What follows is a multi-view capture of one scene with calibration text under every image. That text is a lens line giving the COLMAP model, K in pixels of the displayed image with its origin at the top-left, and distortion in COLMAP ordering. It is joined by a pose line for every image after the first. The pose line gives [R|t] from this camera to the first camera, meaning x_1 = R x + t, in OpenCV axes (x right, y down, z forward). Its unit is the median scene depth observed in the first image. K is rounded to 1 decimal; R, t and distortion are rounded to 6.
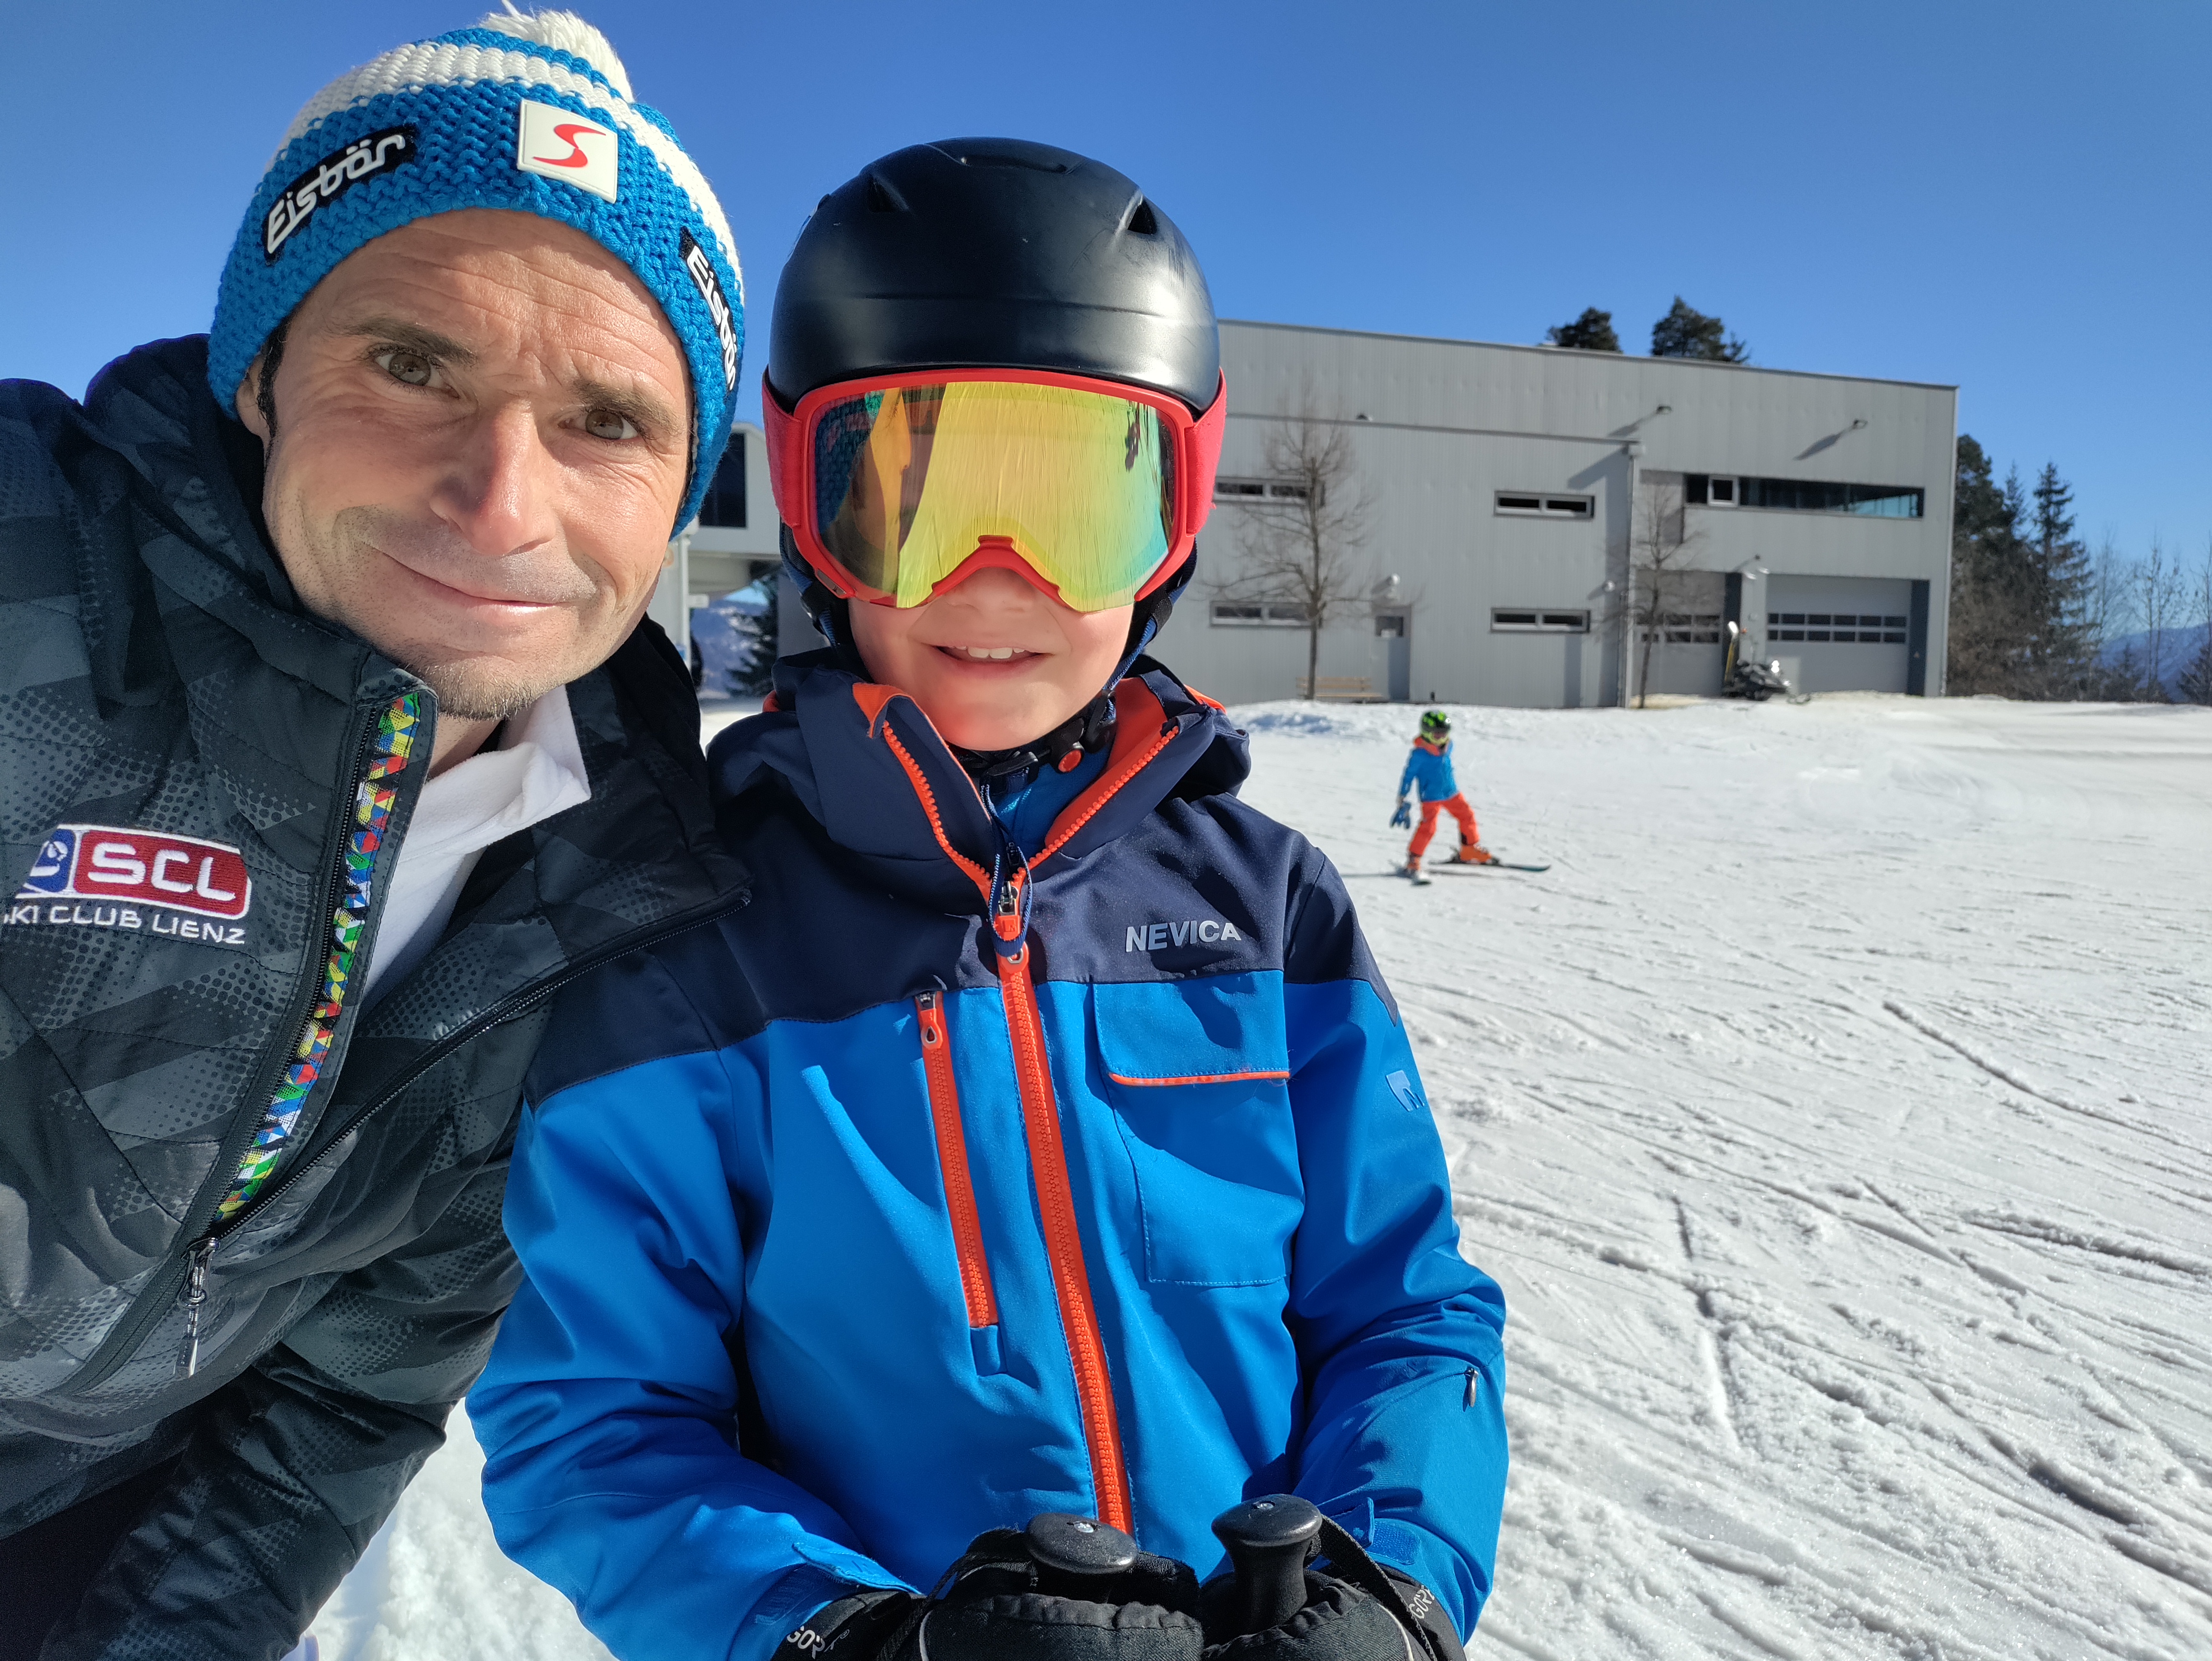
lens RADIAL K [[1574.5, 0, 1115.1], [0, 1574.5, 871.3], [0, 0, 1]] dist [0.025081, -0.063759]
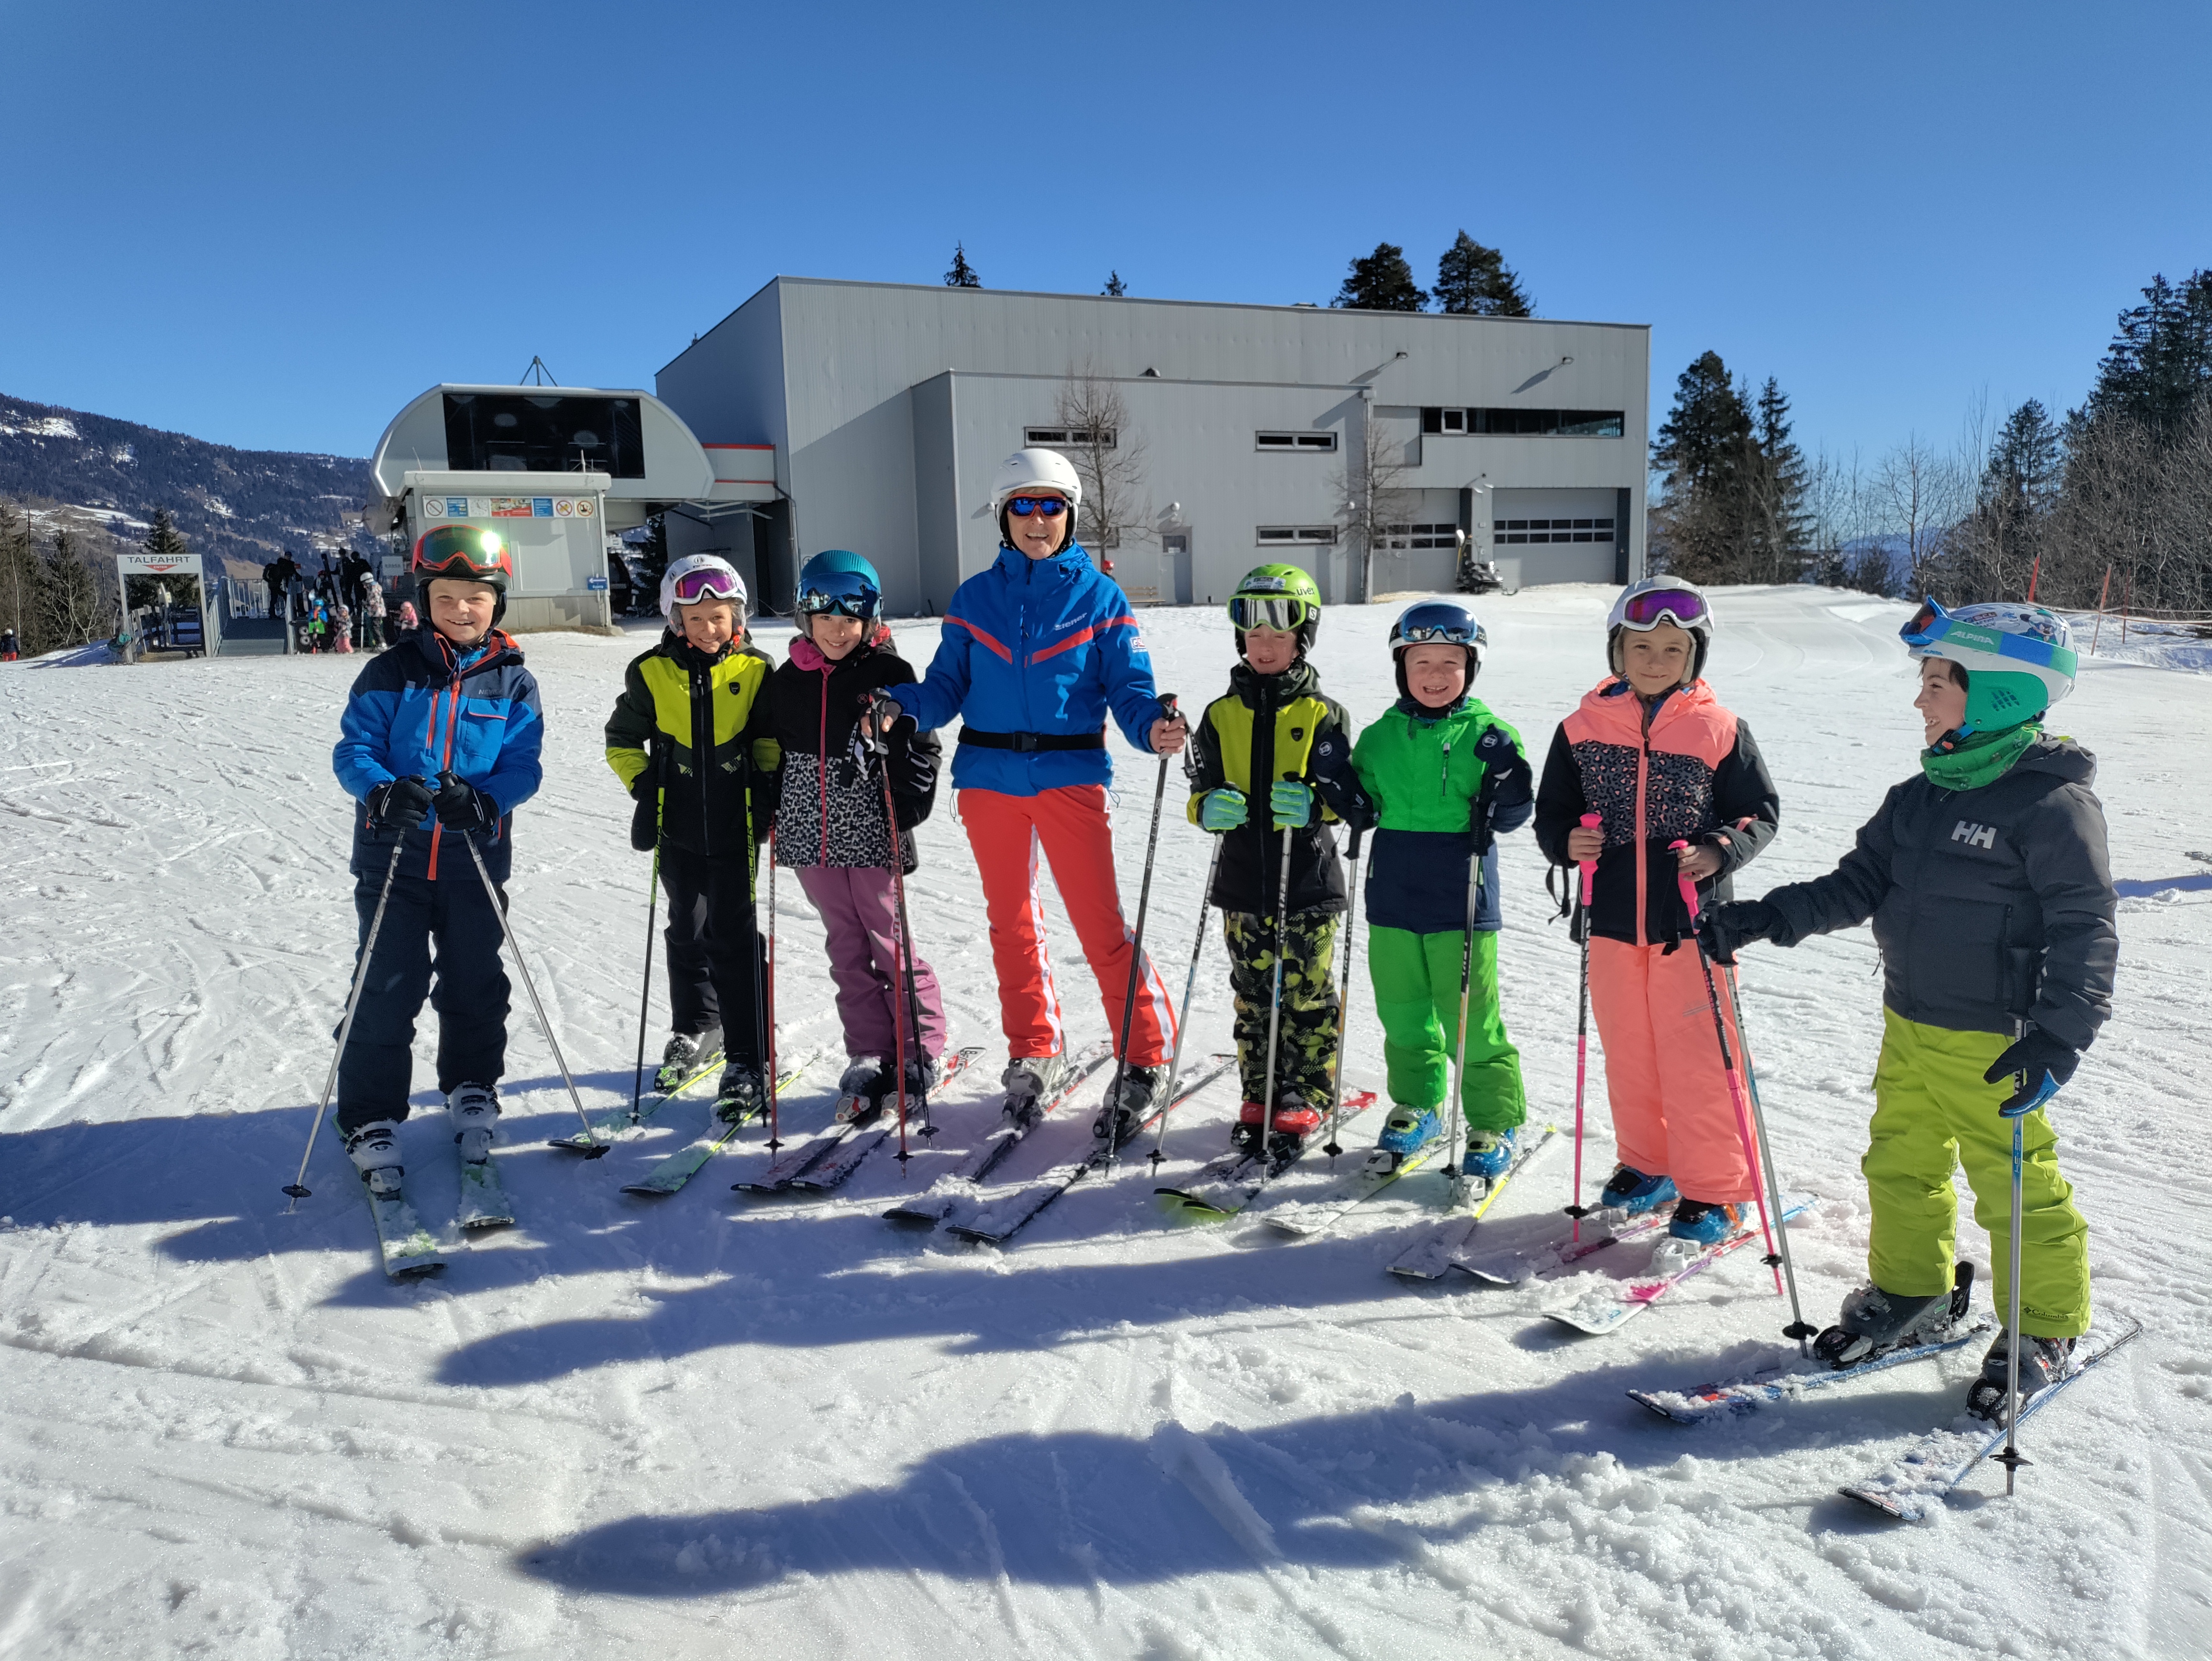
lens RADIAL K [[1608.1, 0, 1098.2], [0, 1608.1, 853.6], [0, 0, 1]] dist [0.041202, -0.047966]
pose [[0.997697, -0.039834, 0.054899, 0.033388], [0.037404, 0.998304, 0.044599, 0.028755], [-0.056583, -0.042443, 0.997495, -0.264440]]
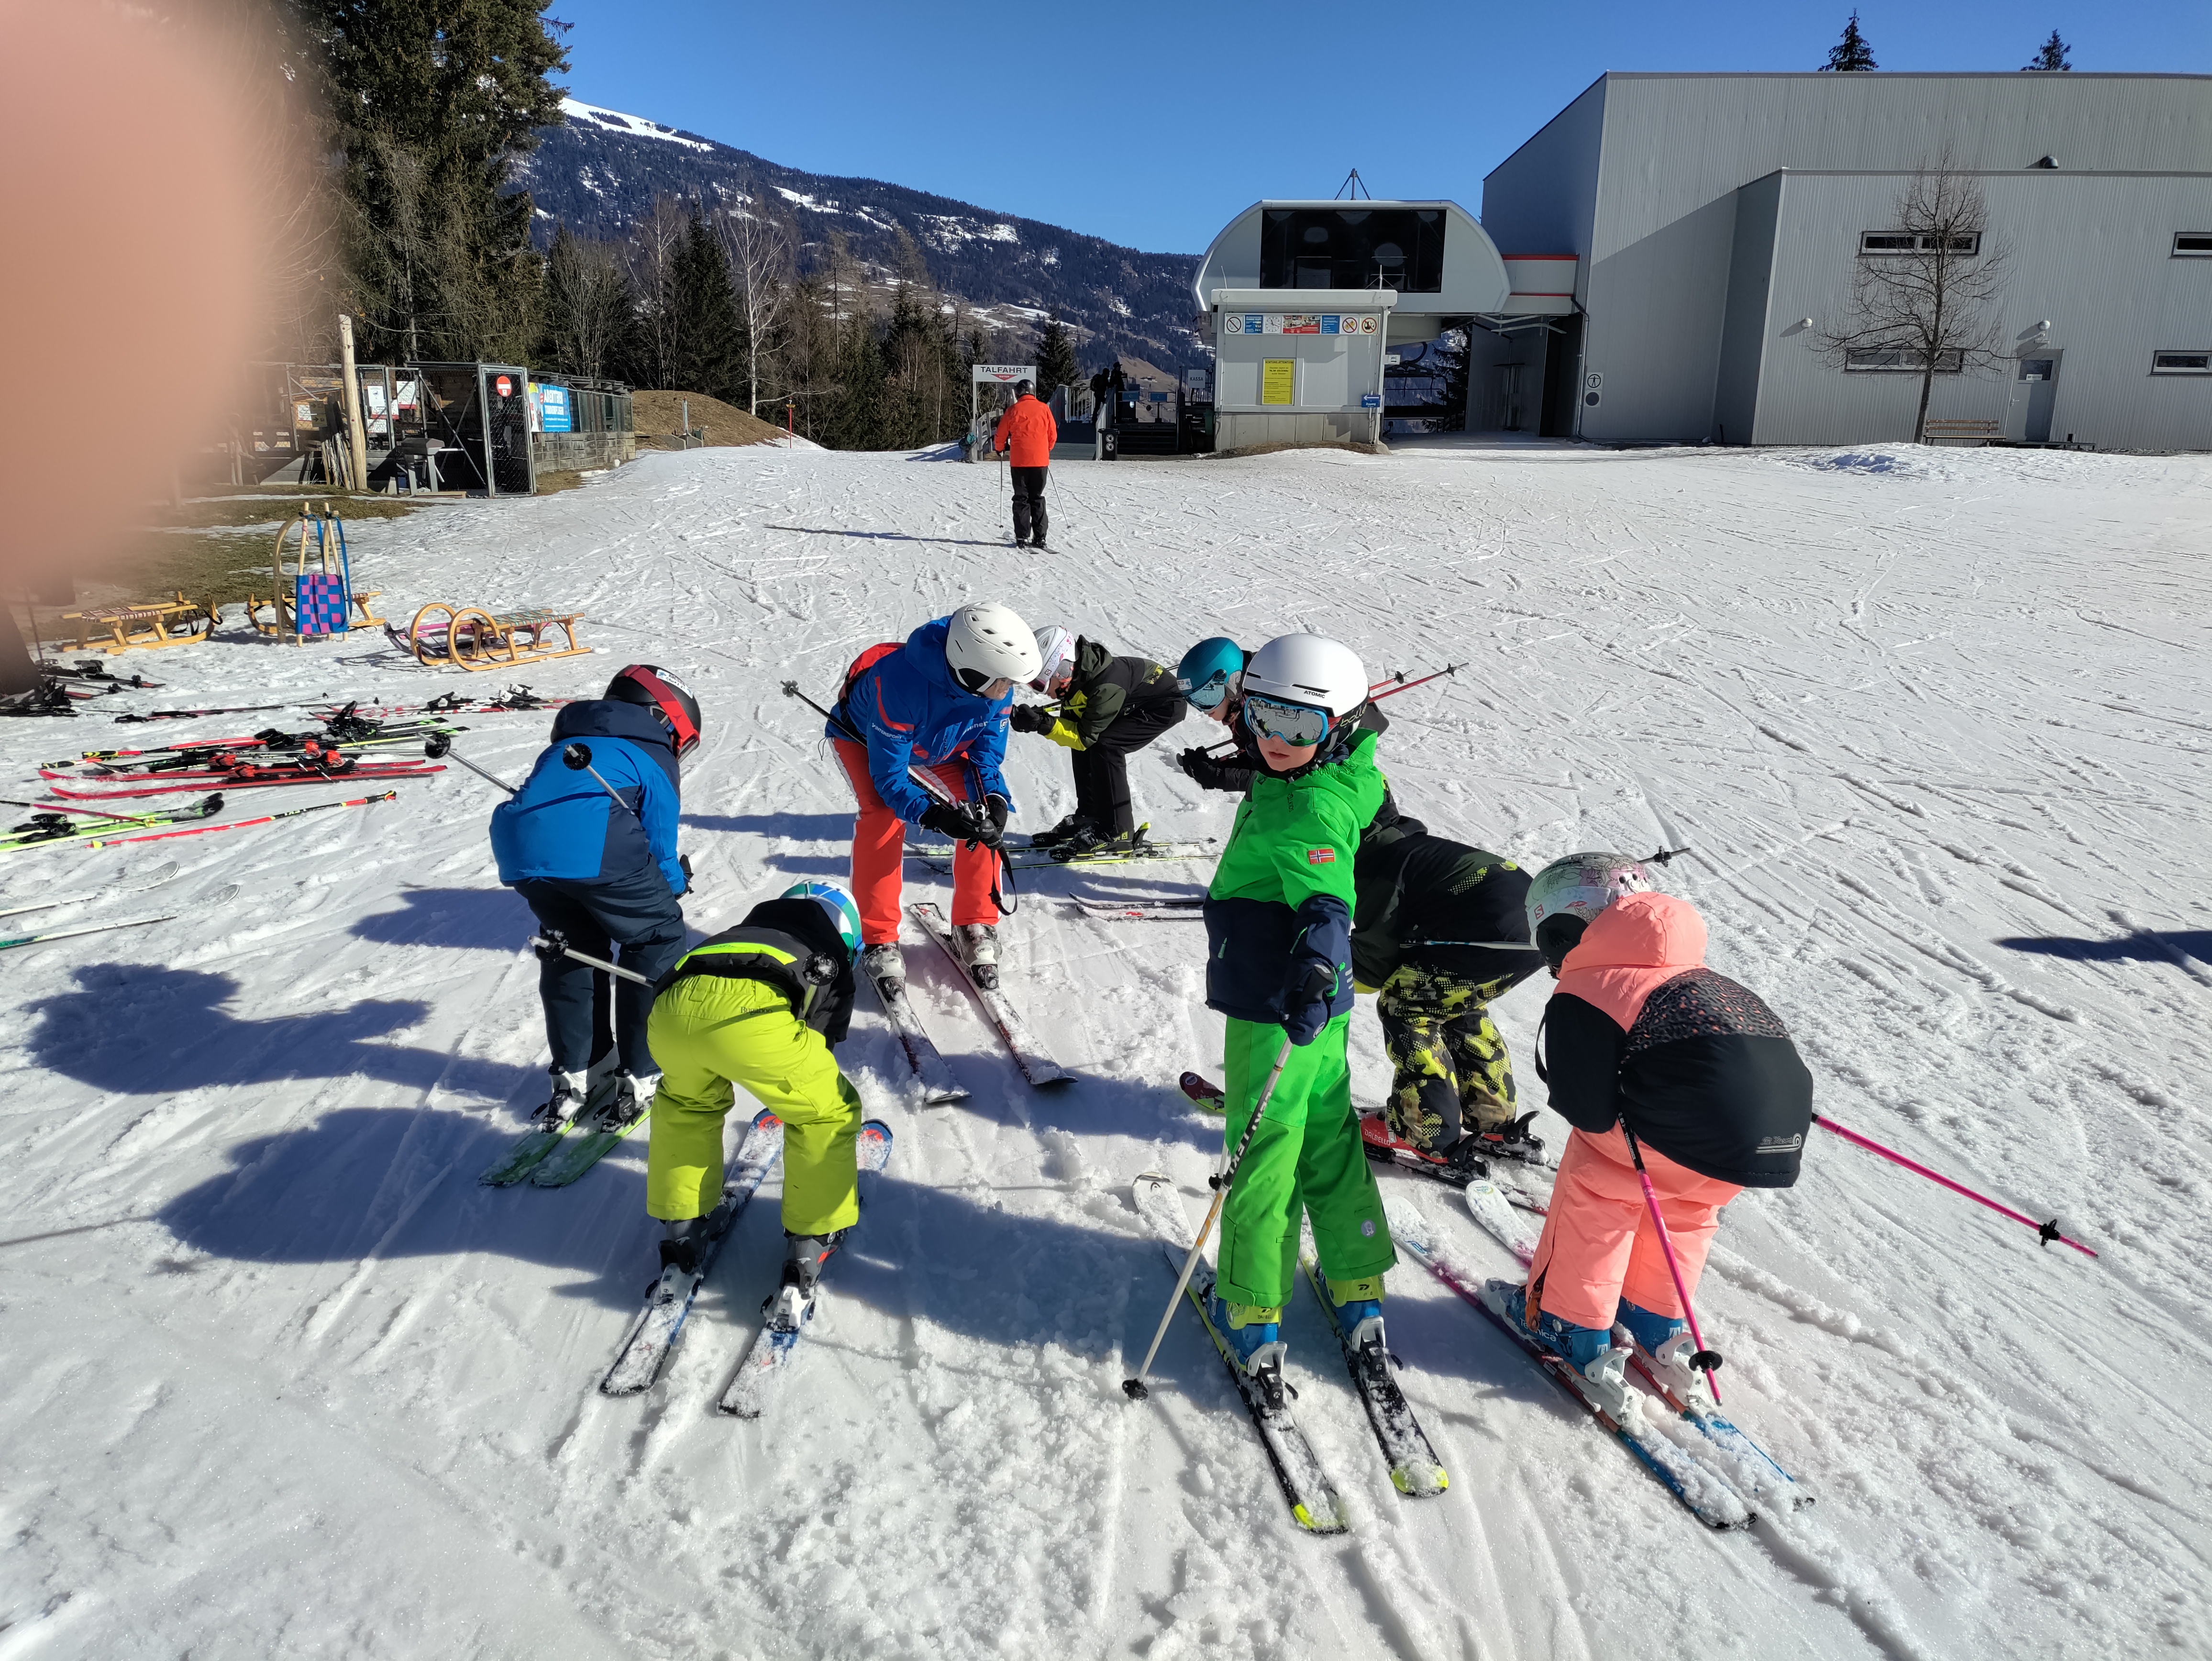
lens RADIAL K [[1603.5, 0, 1108.5], [0, 1603.5, 834.8], [0, 0, 1]] dist [0.099824, -0.143269]
pose [[0.906788, 0.113280, -0.406083, 0.086319], [-0.055550, 0.986931, 0.151269, 0.020810], [0.417912, -0.114611, 0.901229, -0.273570]]
